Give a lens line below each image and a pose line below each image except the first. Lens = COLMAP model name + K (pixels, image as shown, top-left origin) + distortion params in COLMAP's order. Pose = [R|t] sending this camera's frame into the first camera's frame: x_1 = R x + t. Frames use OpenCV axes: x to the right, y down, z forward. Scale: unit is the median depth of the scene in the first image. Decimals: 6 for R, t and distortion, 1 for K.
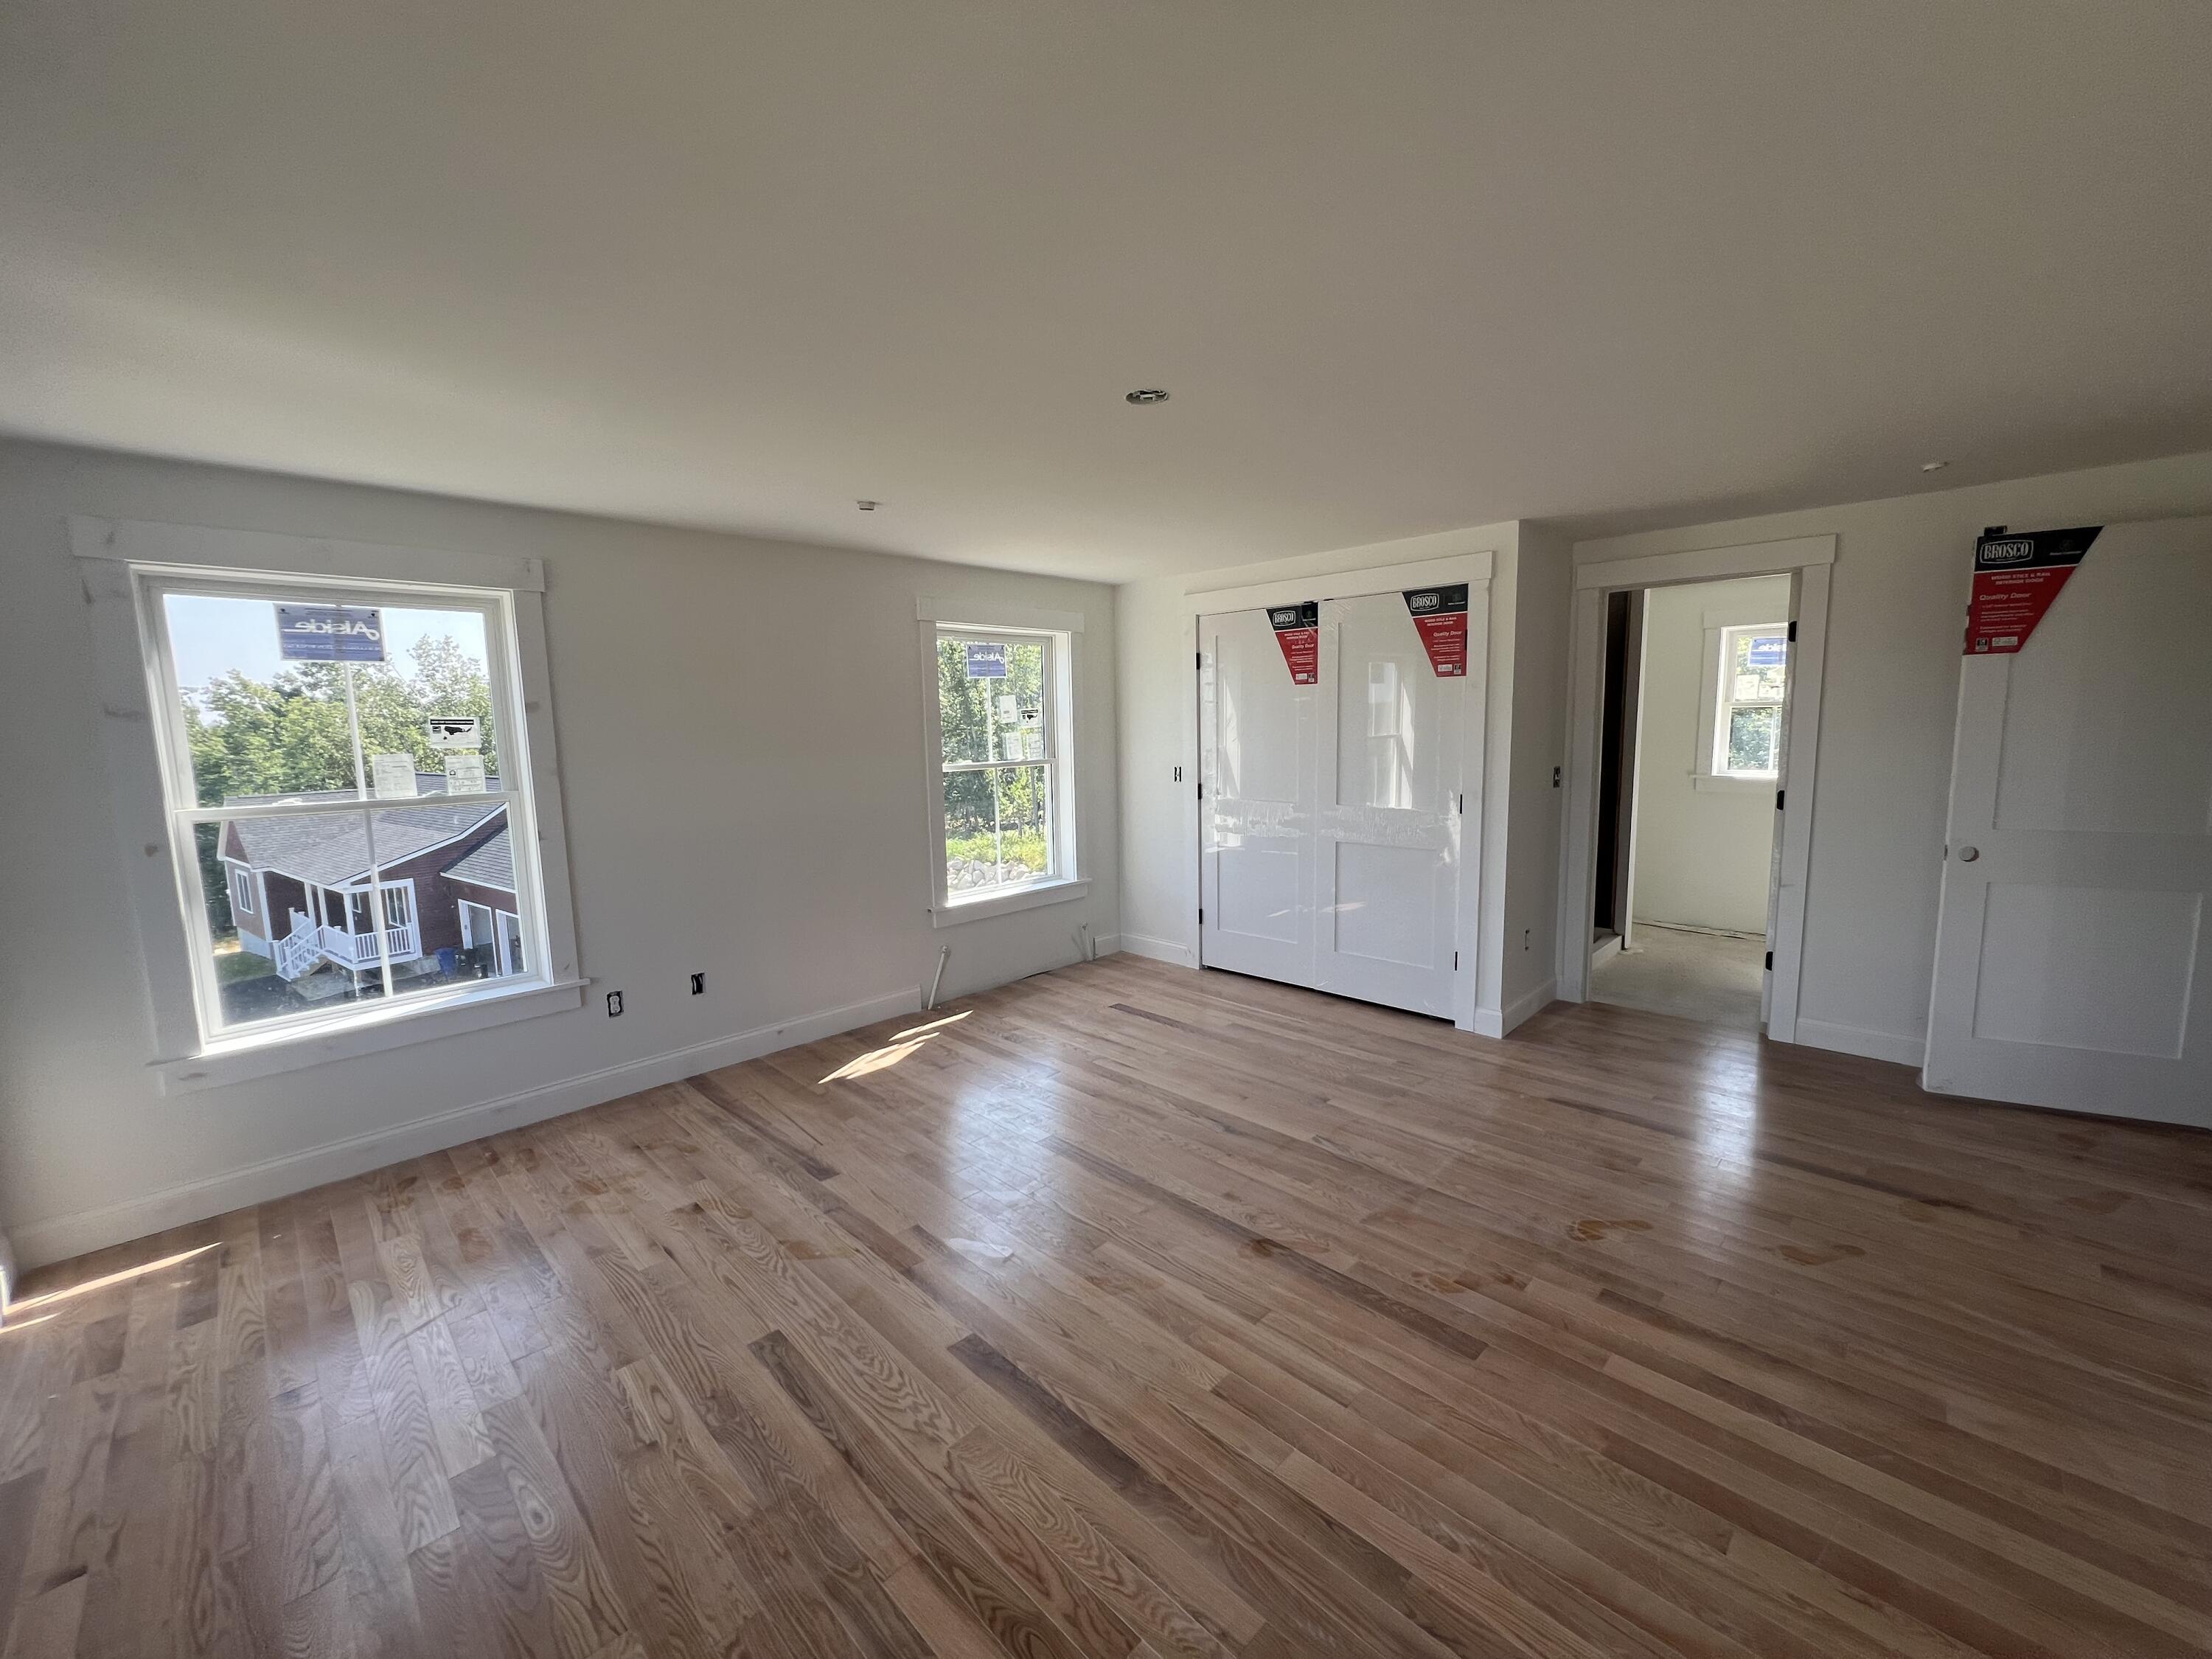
lens RADIAL K [[881.0, 0, 1105.2], [0, 881.0, 820.7], [0, 0, 1]] dist [-0.002149, -0.000077]
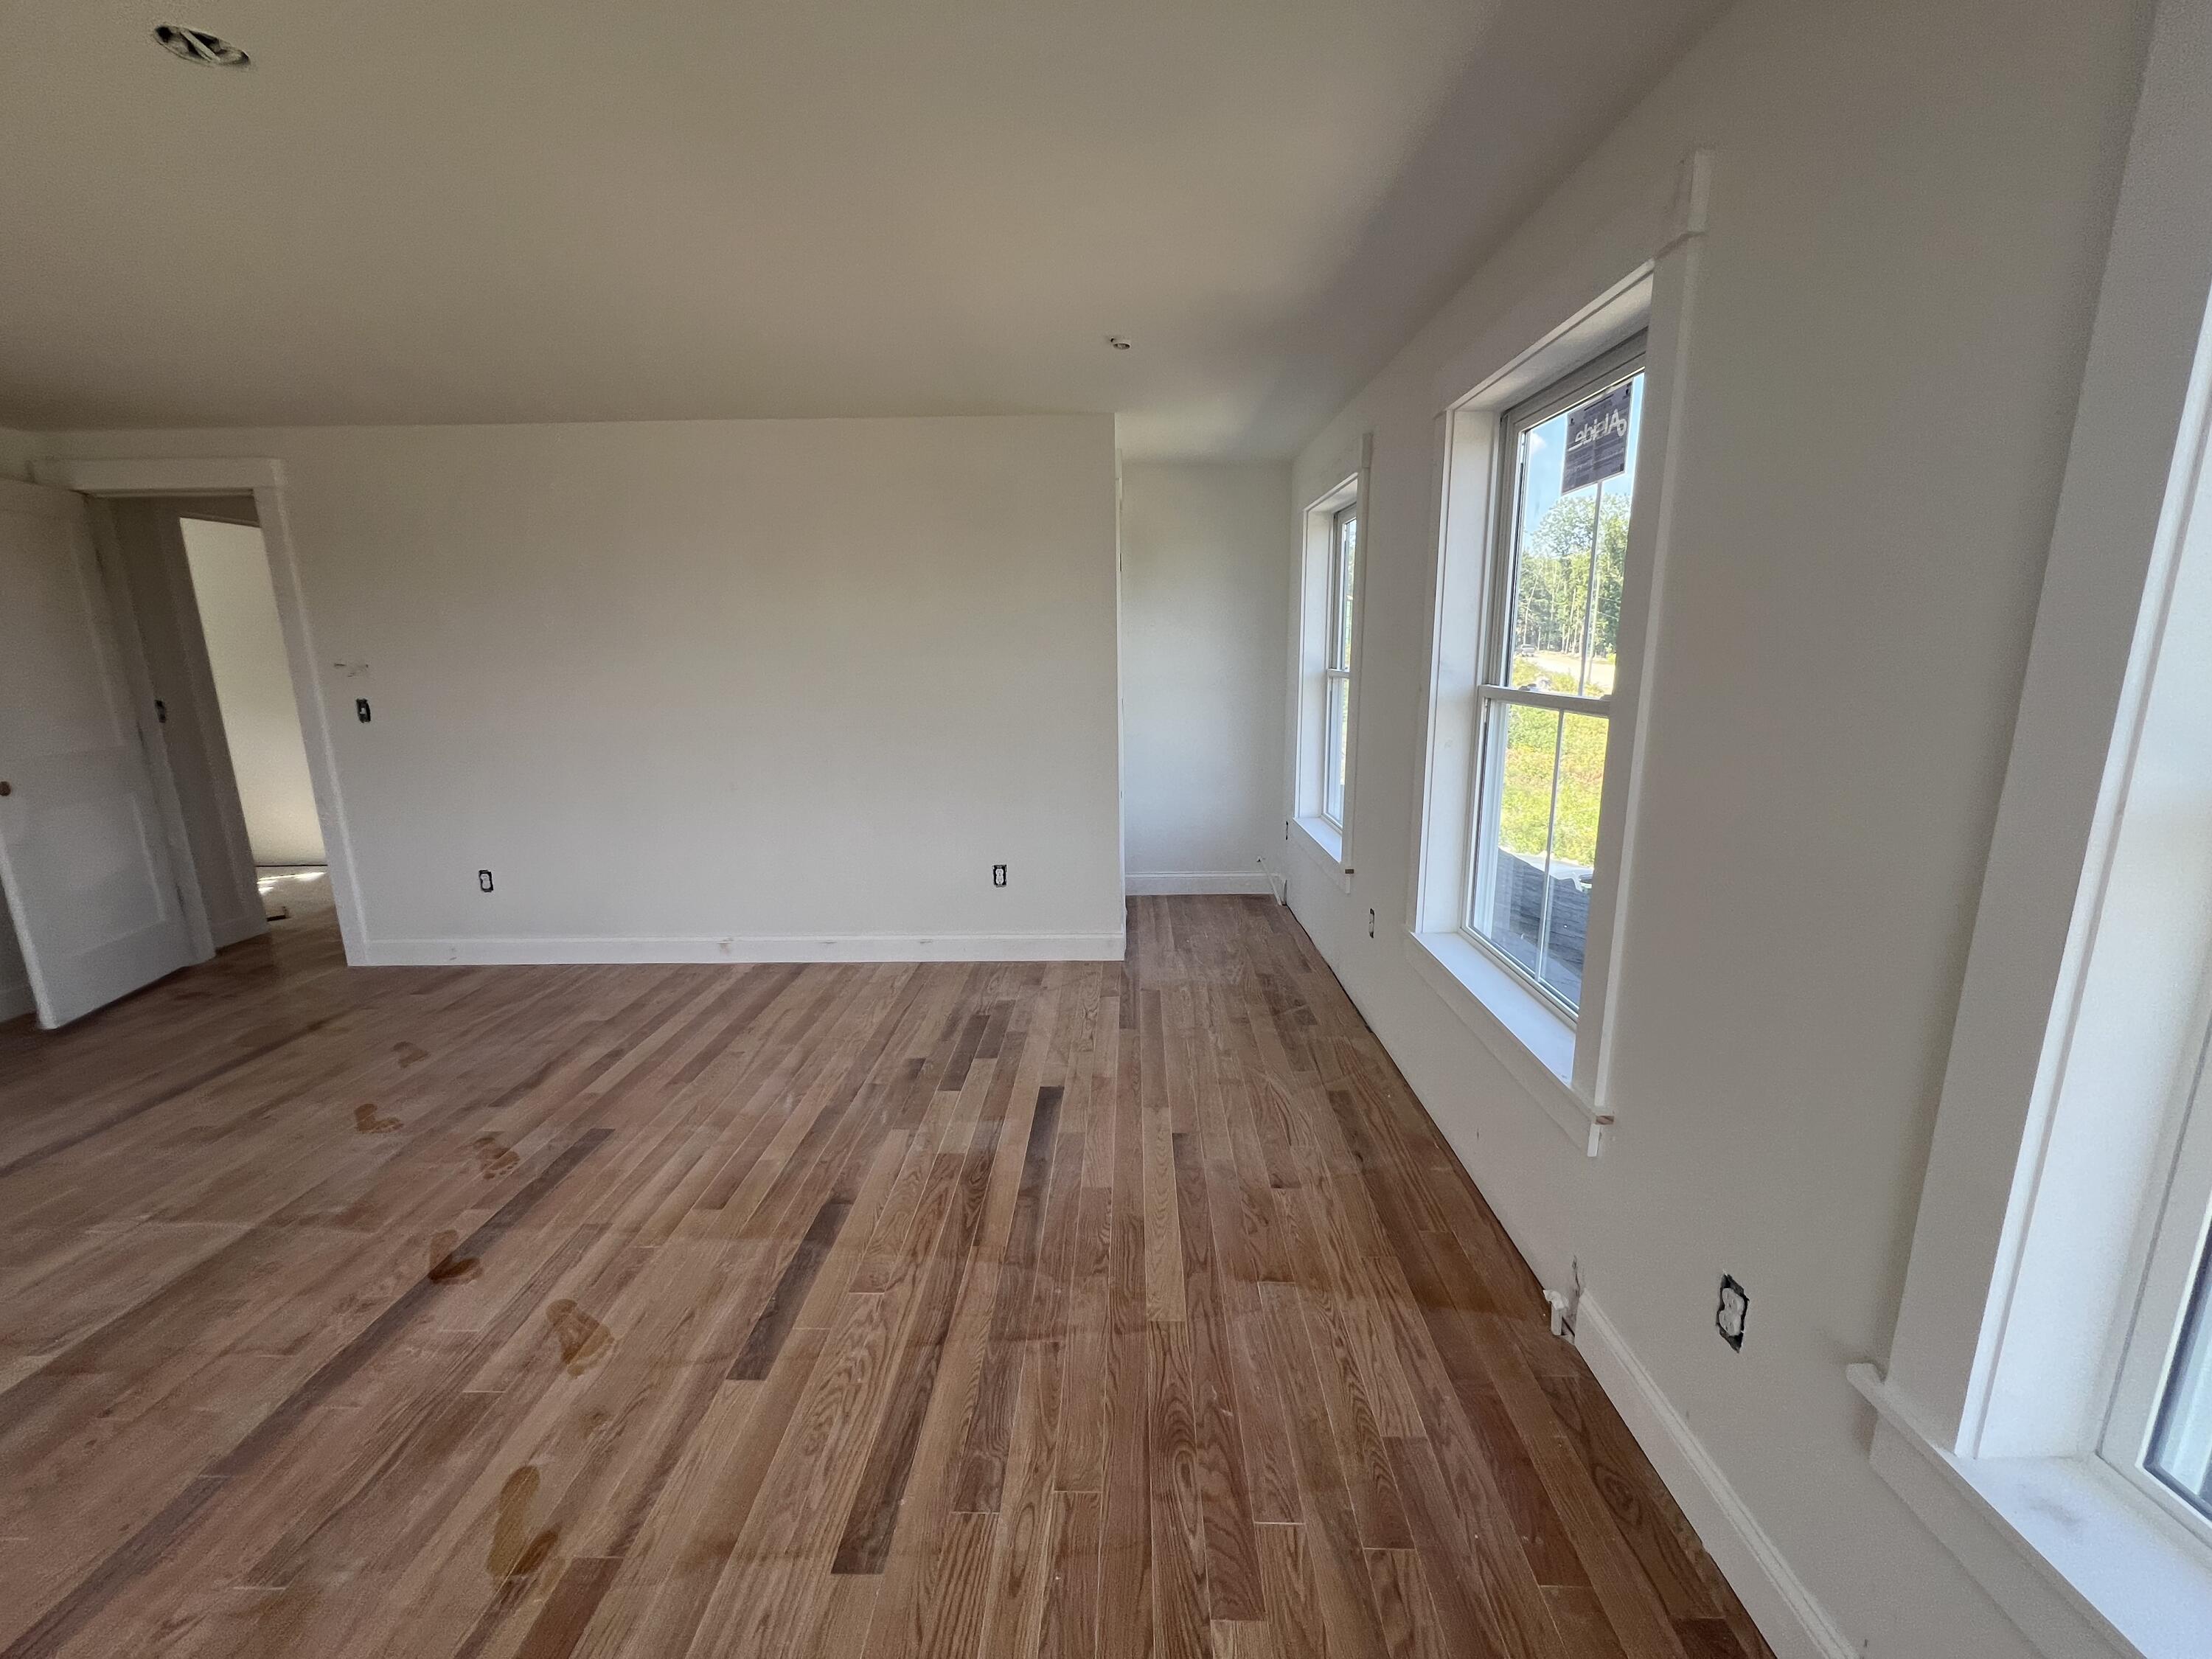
lens RADIAL K [[881.0, 0, 1107.3], [0, 881.0, 836.8], [0, 0, 1]] dist [-0.002149, -0.000077]
pose [[-0.688349, -0.124853, 0.714554, -1.014915], [0.107858, 0.956509, 0.271031, -0.073391], [-0.717316, 0.263635, -0.644945, 1.292234]]
